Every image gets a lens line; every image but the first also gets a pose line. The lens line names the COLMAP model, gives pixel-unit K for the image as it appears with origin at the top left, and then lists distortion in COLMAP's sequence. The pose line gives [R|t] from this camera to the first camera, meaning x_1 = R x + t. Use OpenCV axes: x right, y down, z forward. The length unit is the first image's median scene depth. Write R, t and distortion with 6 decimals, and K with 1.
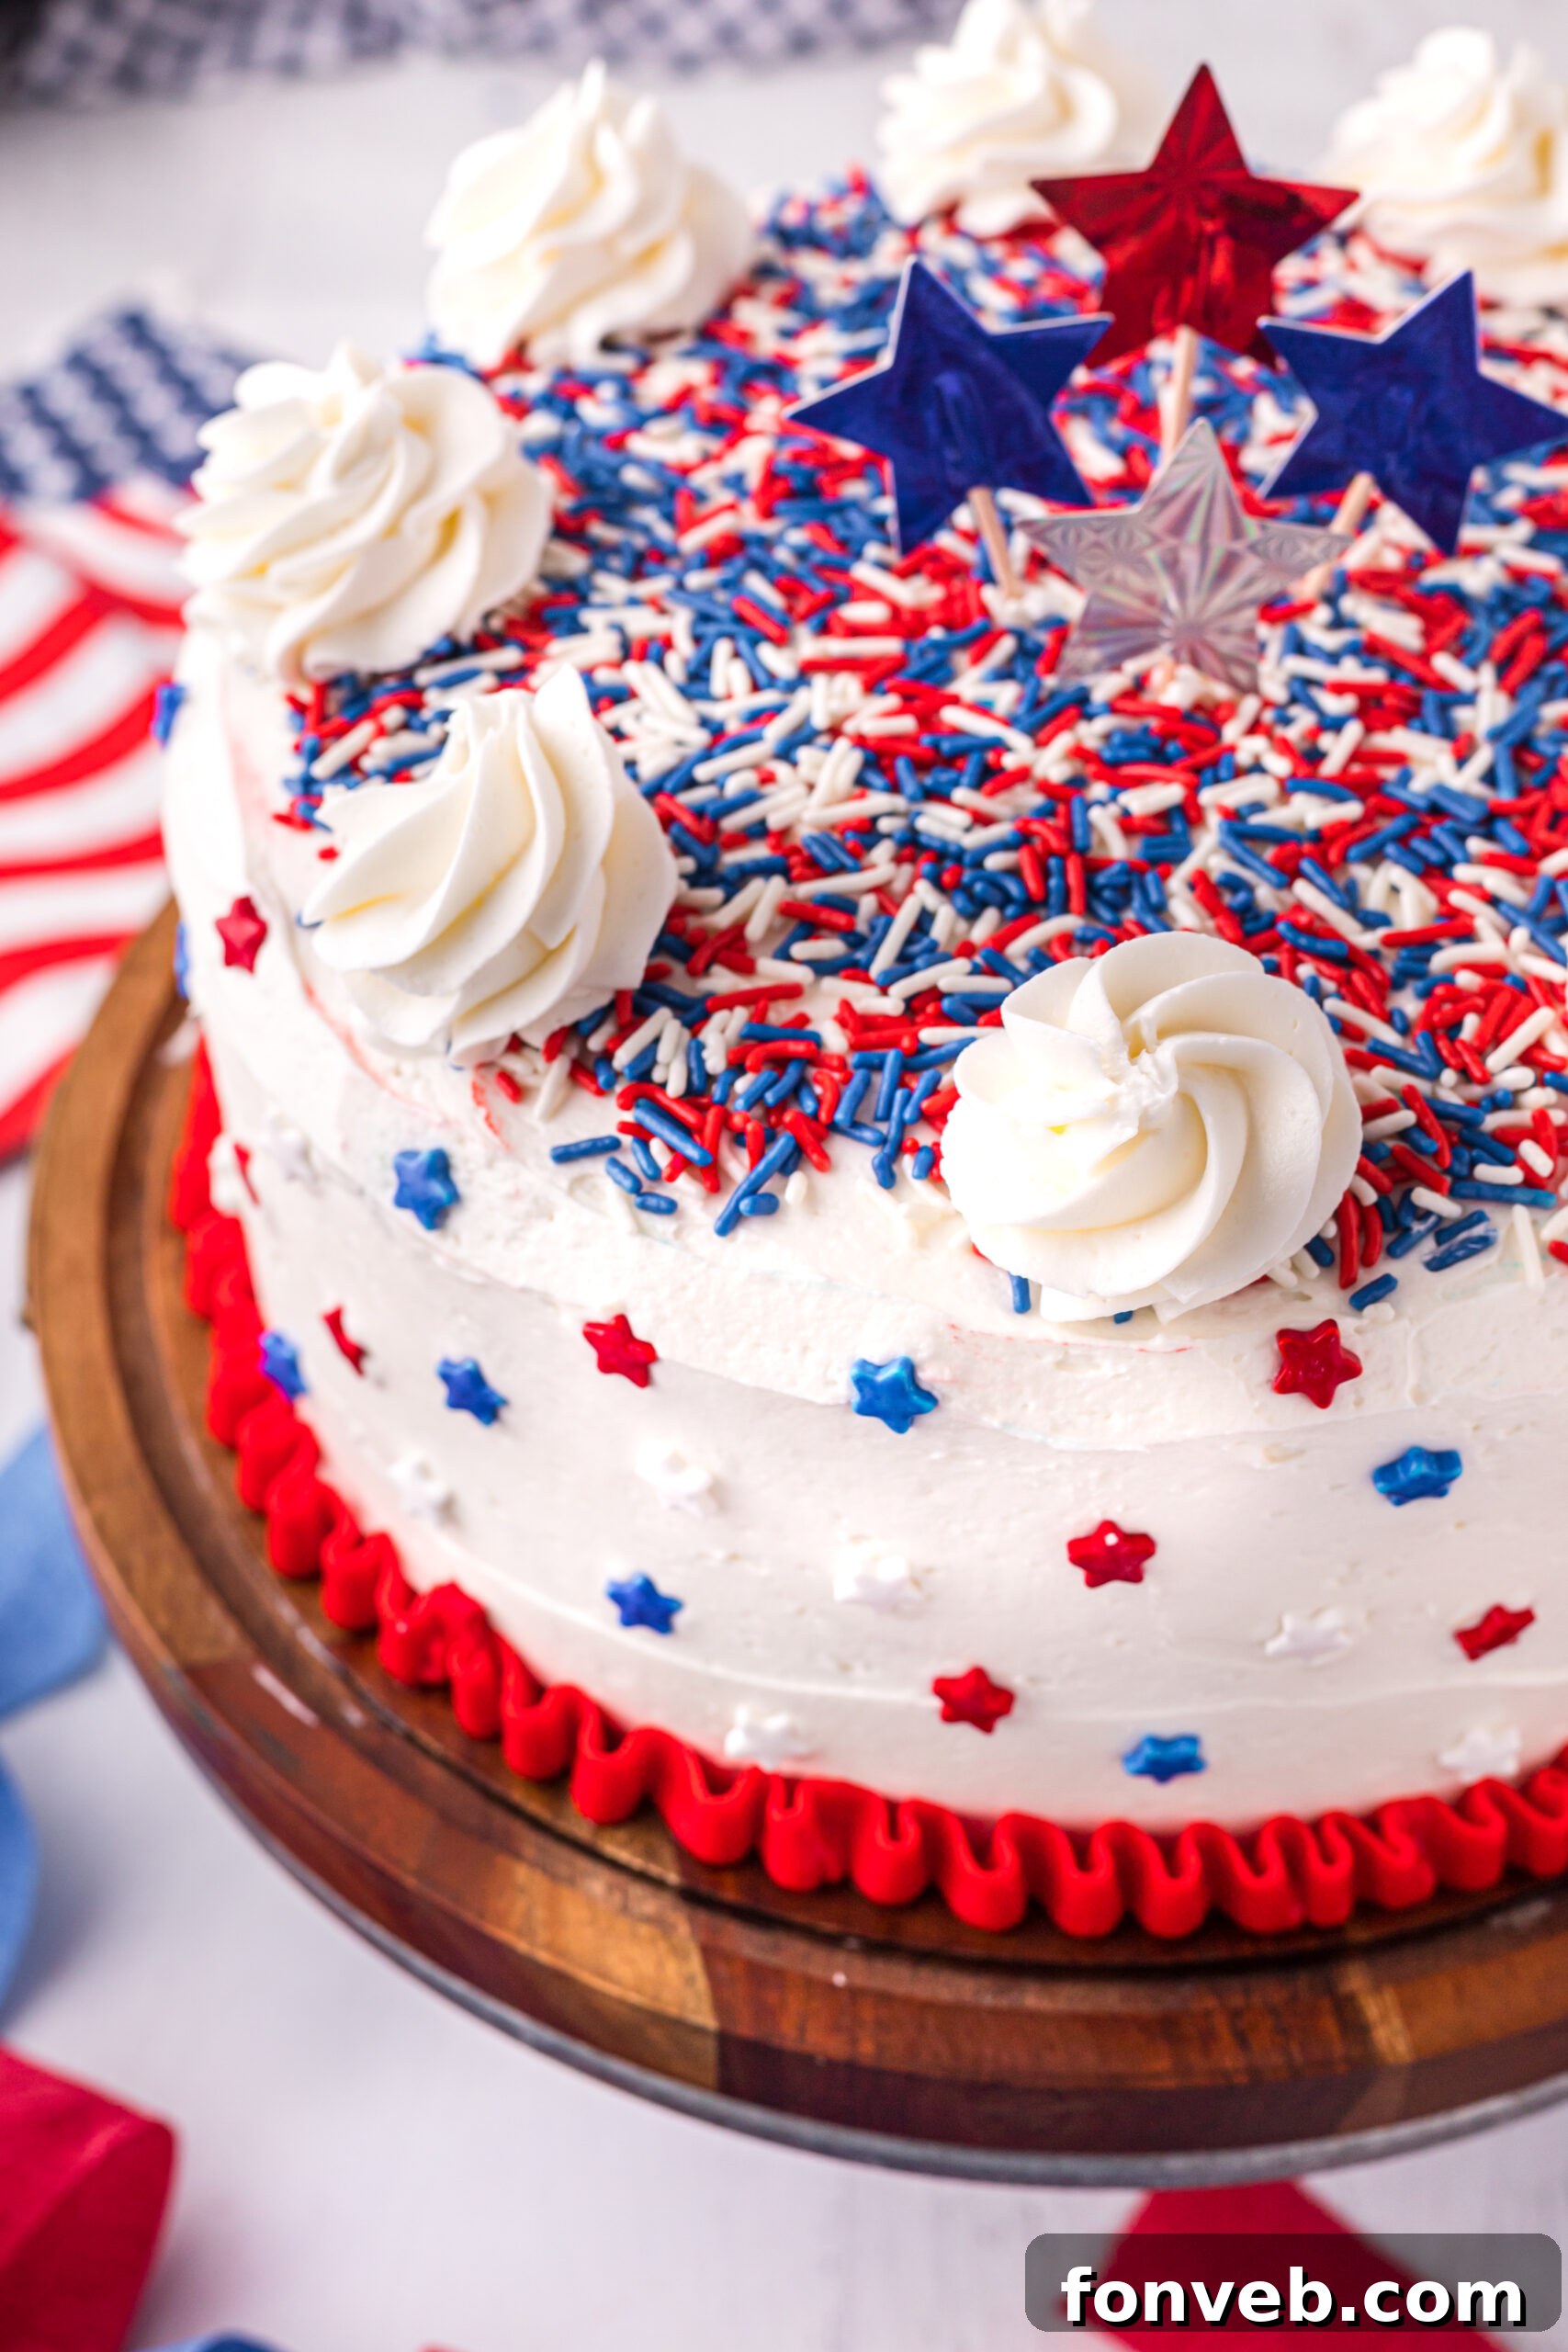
lens RADIAL K [[4150.5, 0, 788.9], [0, 4150.5, 1243.0], [0, 0, 1]] dist [-0.154805, 0.060296]
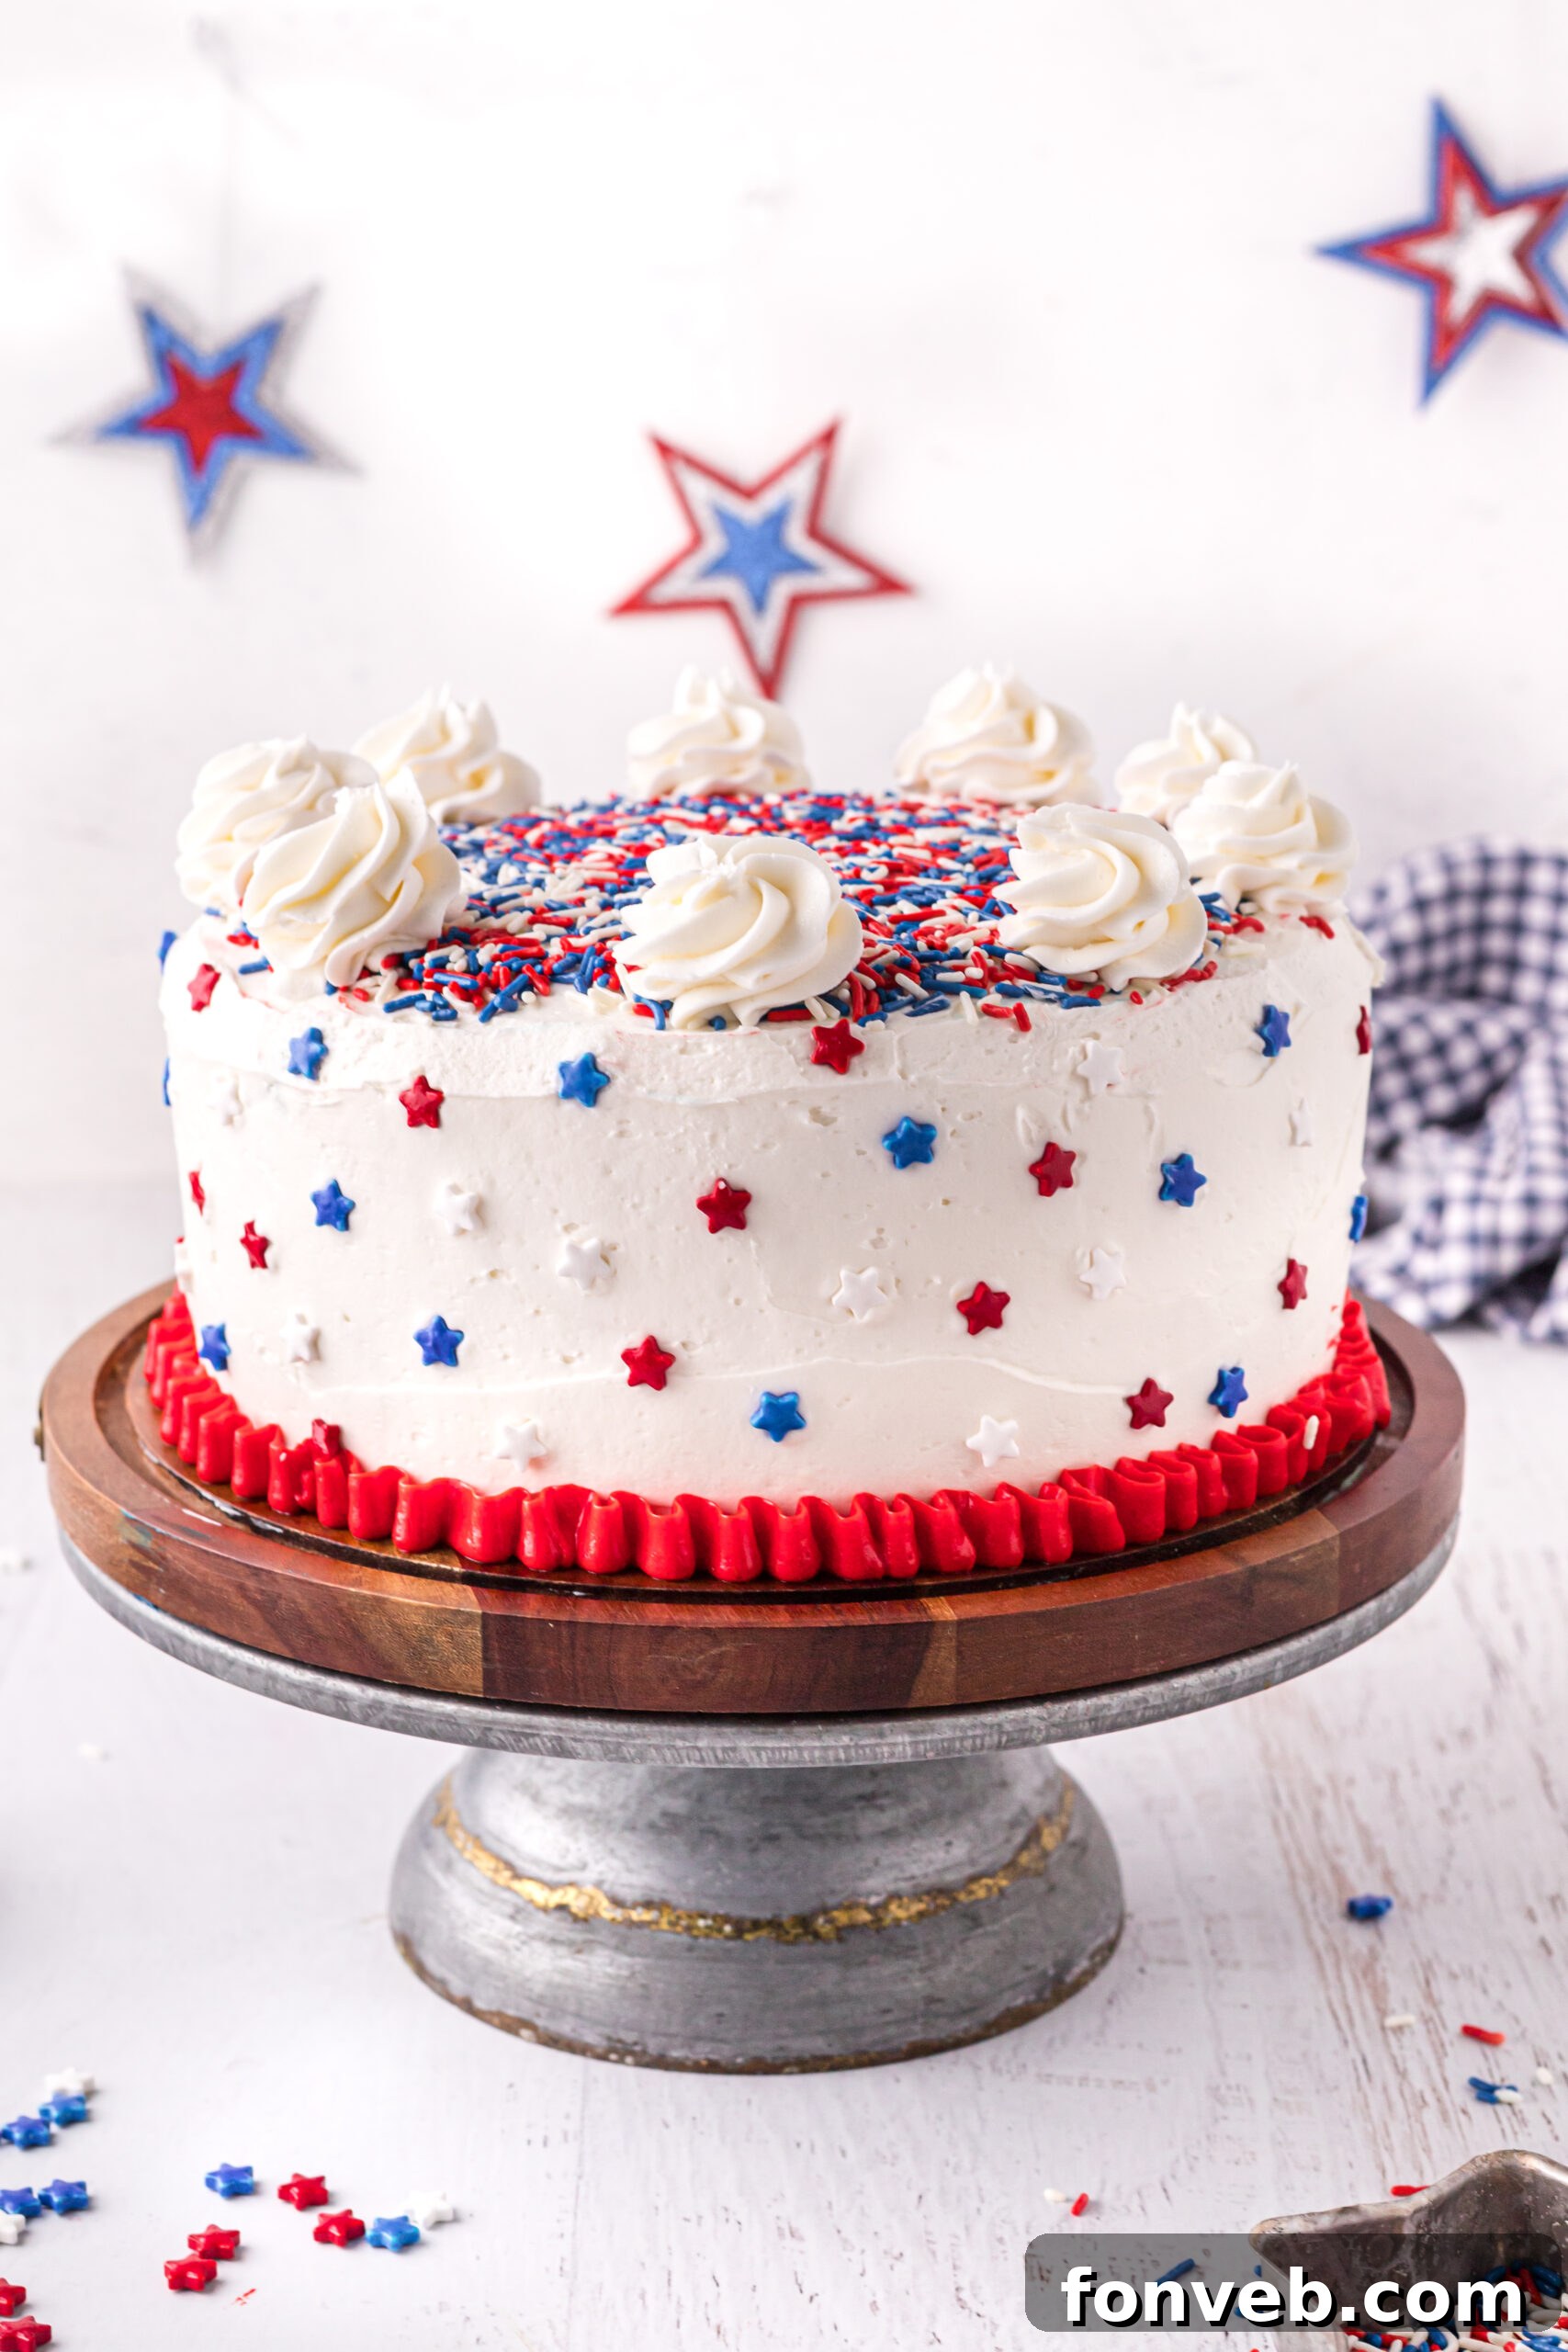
lens RADIAL K [[4303.1, 0, 789.2], [0, 4303.1, 1044.0], [0, 0, 1]] dist [-0.109976, 0.031889]
pose [[0.999786, -0.020633, -0.001373, 0.101421], [0.016205, 0.823039, -0.567754, 0.919945], [0.012845, 0.567610, 0.823197, -0.382519]]
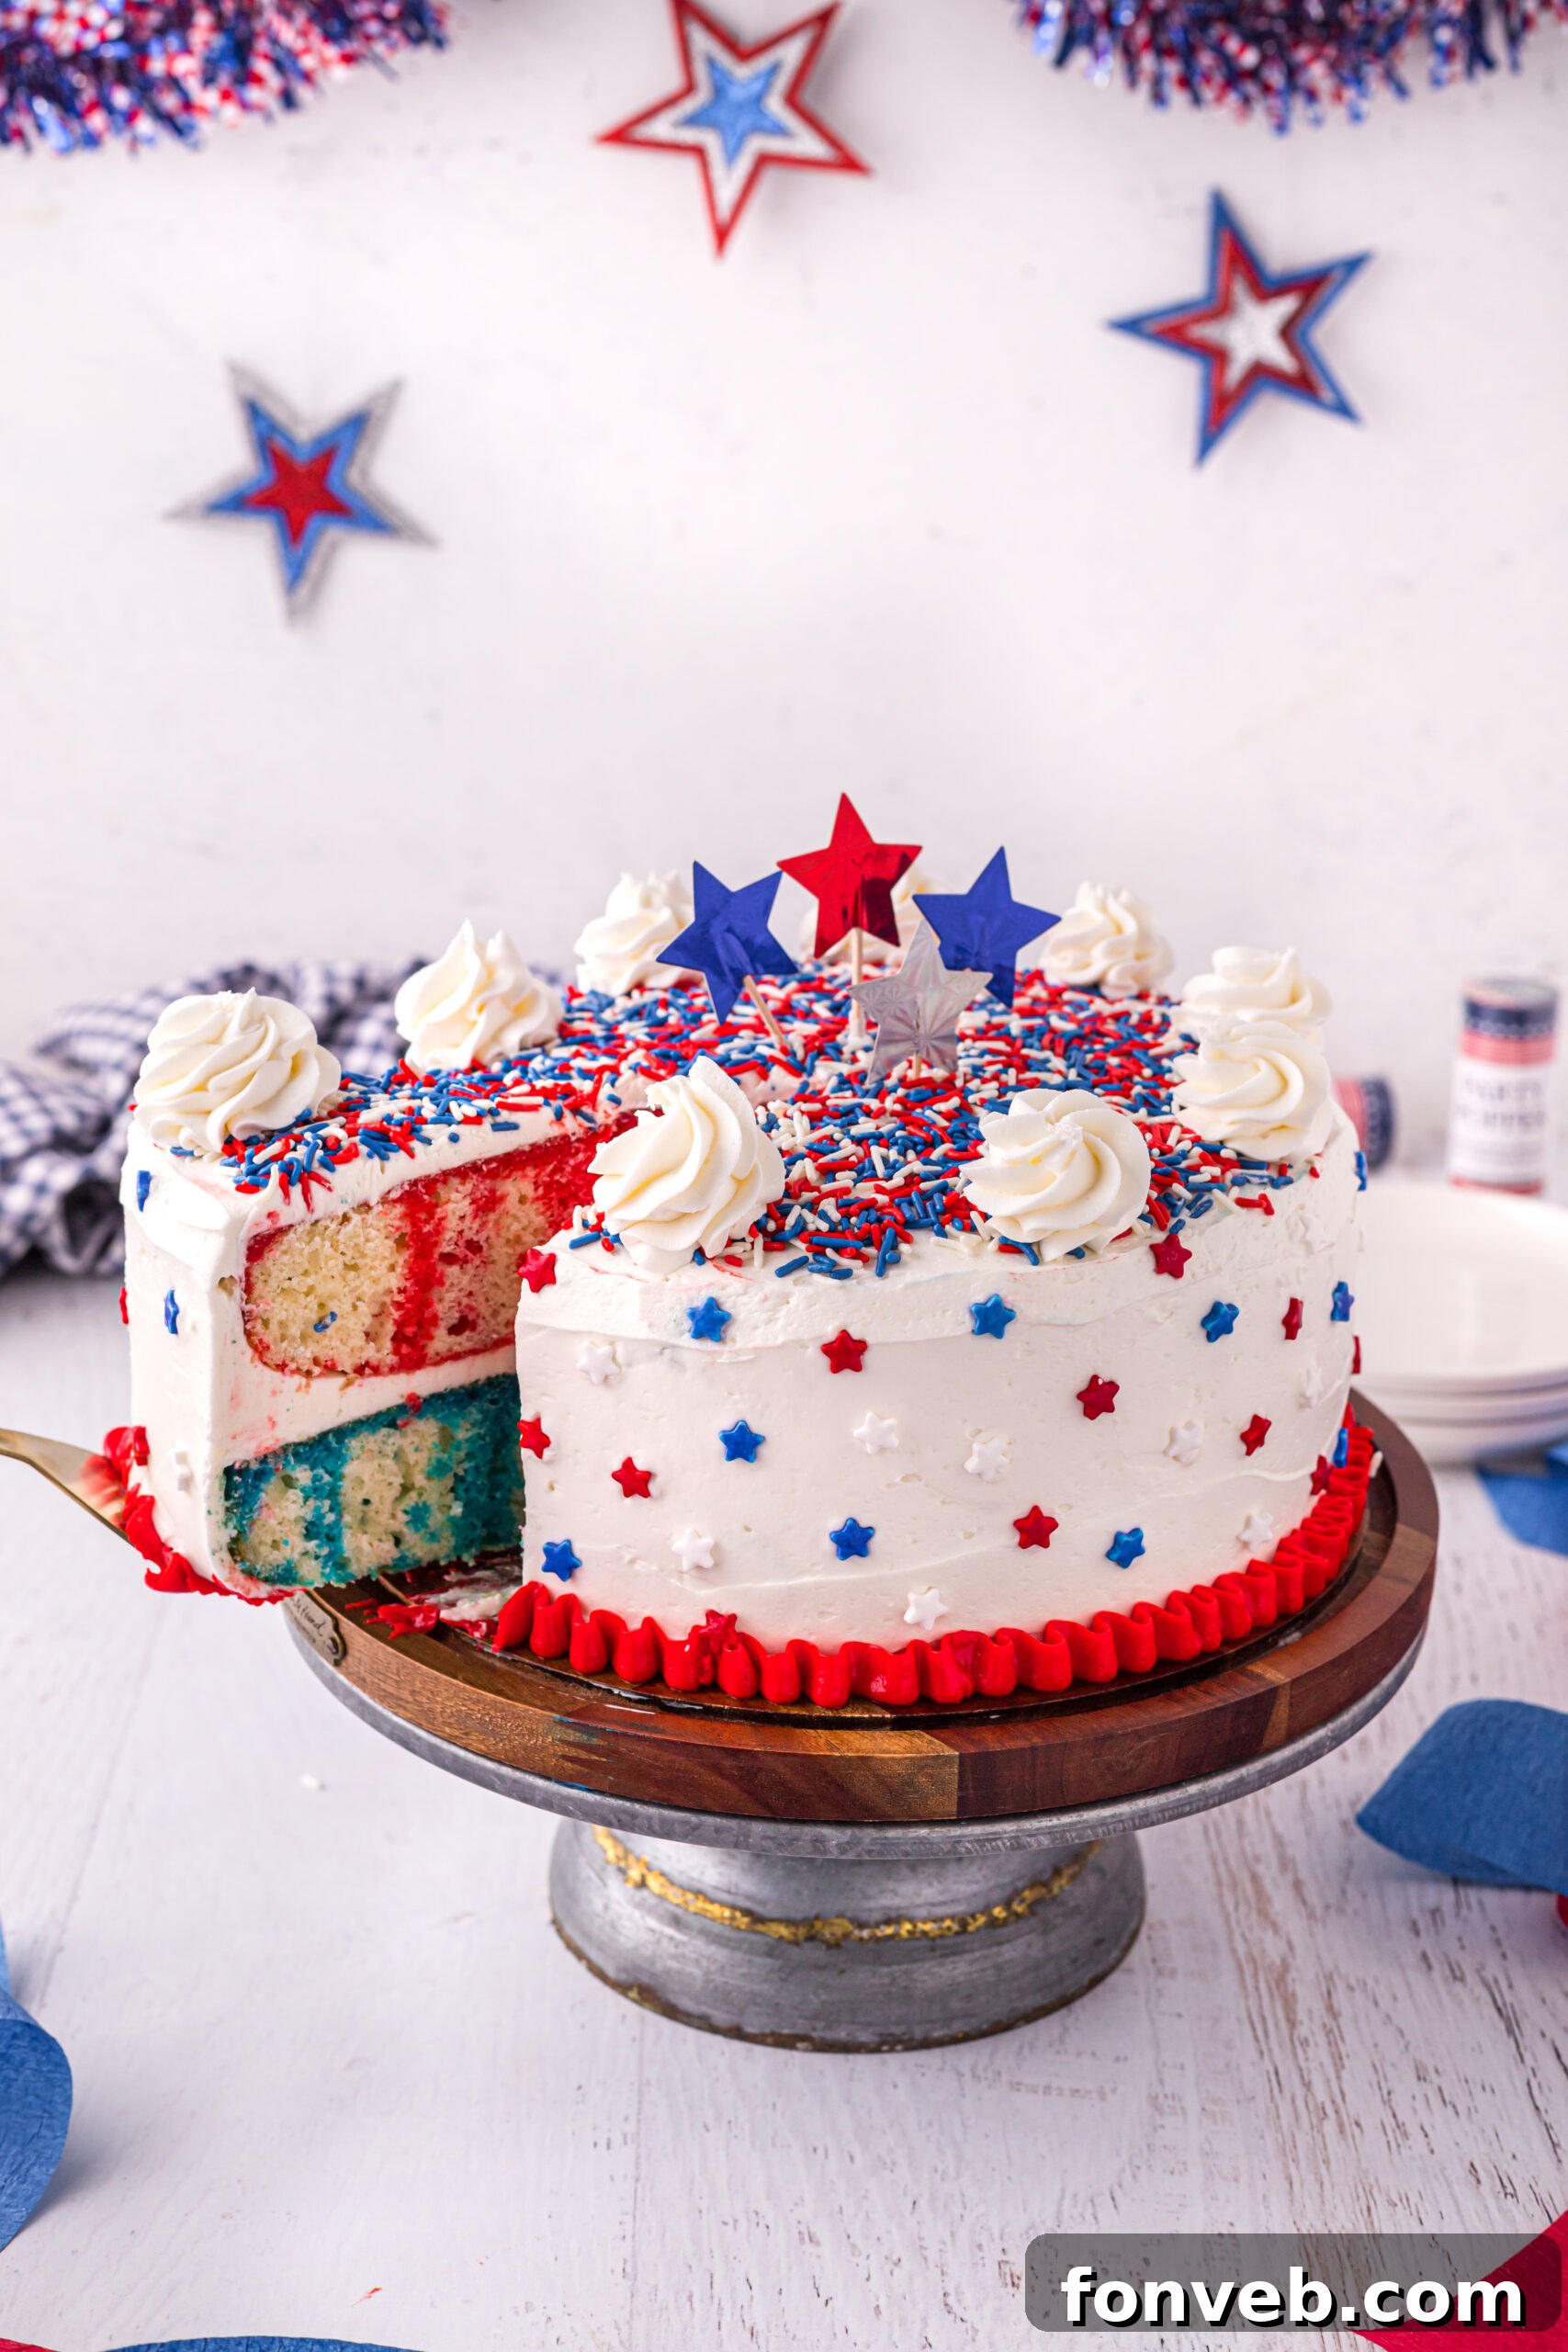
lens RADIAL K [[3921.8, 0, 784.0], [0, 3921.8, 1176.0], [0, 0, 1]] dist [-0.151053, -0.067411]
pose [[0.886576, -0.172873, 0.429067, -0.799477], [0.347999, 0.860346, -0.372428, 0.598842], [-0.304763, 0.479500, 0.822921, -0.519010]]
